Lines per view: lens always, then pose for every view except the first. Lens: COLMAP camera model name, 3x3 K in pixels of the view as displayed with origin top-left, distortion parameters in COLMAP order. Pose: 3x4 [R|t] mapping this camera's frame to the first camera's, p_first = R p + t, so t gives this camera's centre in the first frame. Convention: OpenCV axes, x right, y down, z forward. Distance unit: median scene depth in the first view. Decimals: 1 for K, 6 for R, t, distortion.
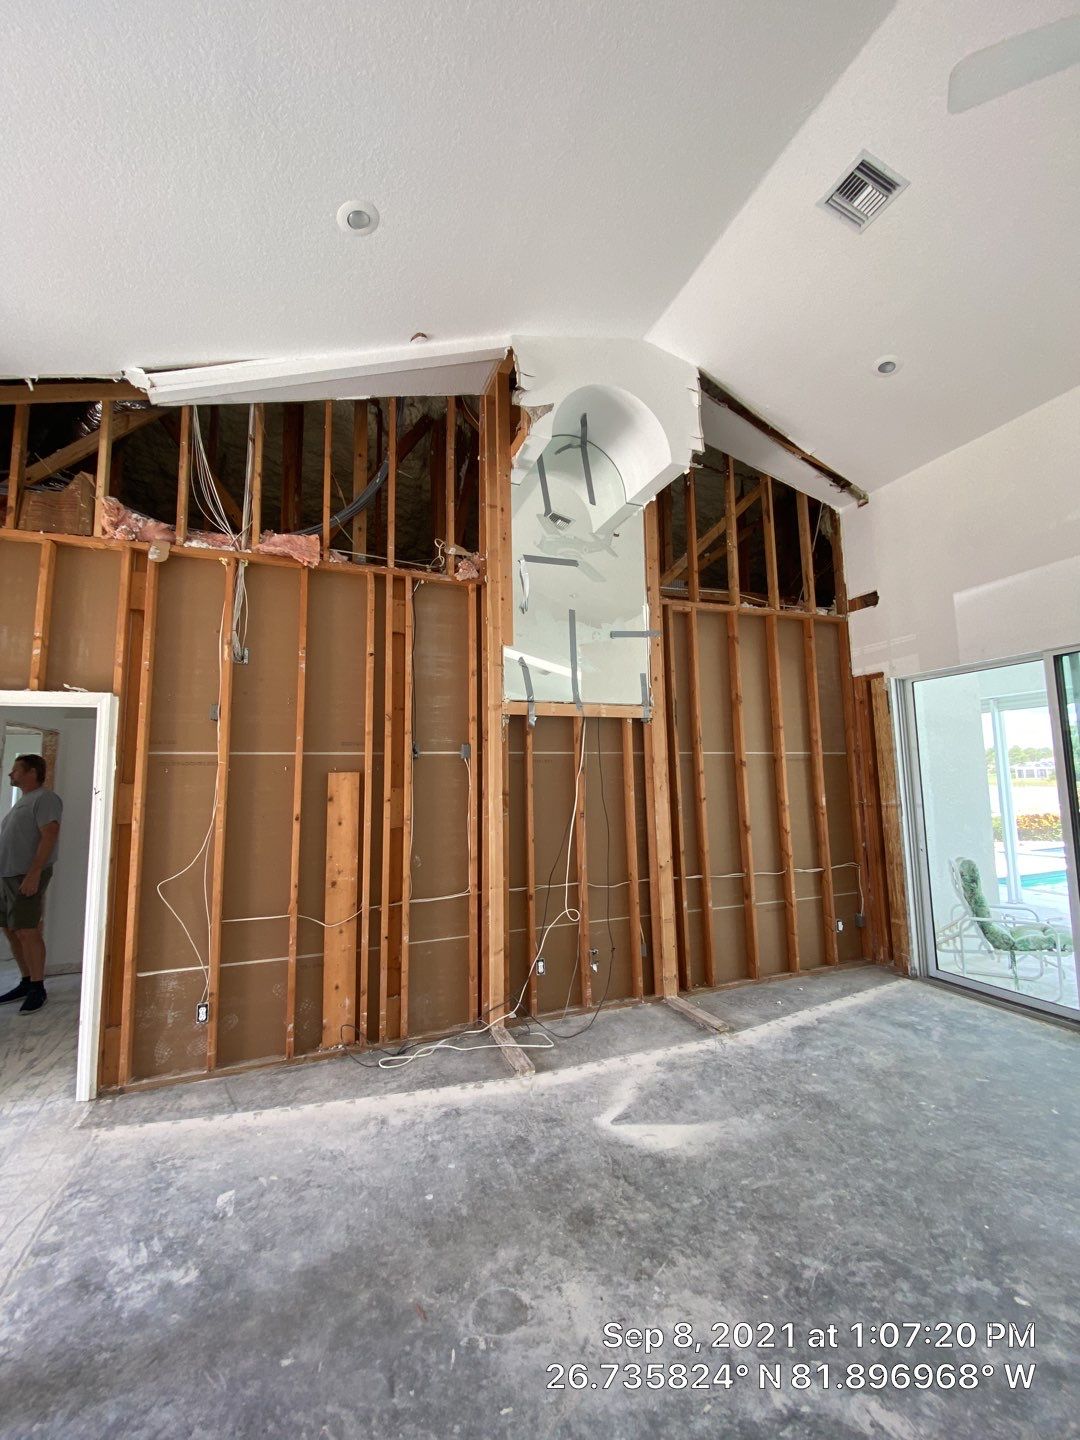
lens RADIAL K [[581.1, 0, 538.7], [0, 581.1, 715.4], [0, 0, 1]] dist [0.008028, -0.016003]
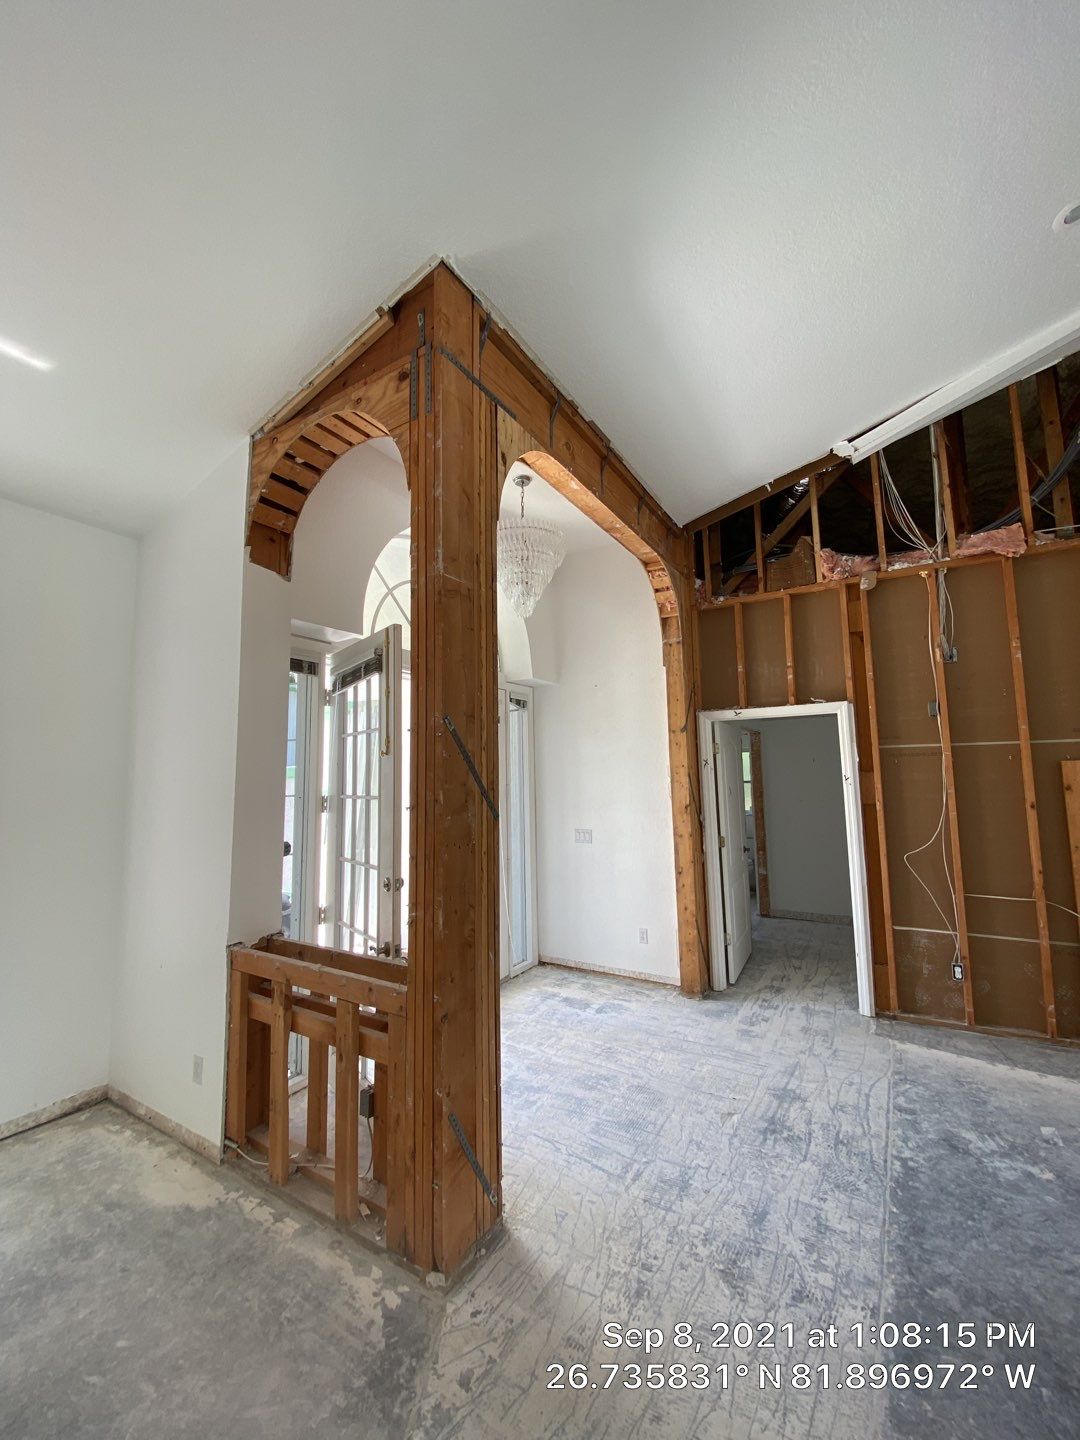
lens RADIAL K [[581.1, 0, 538.7], [0, 581.1, 715.4], [0, 0, 1]] dist [0.008028, -0.016003]
pose [[0.605866, -0.076046, -0.791924, -0.132562], [0.093938, 0.995296, -0.023707, -0.039363], [0.790001, -0.060028, 0.610160, -0.307604]]
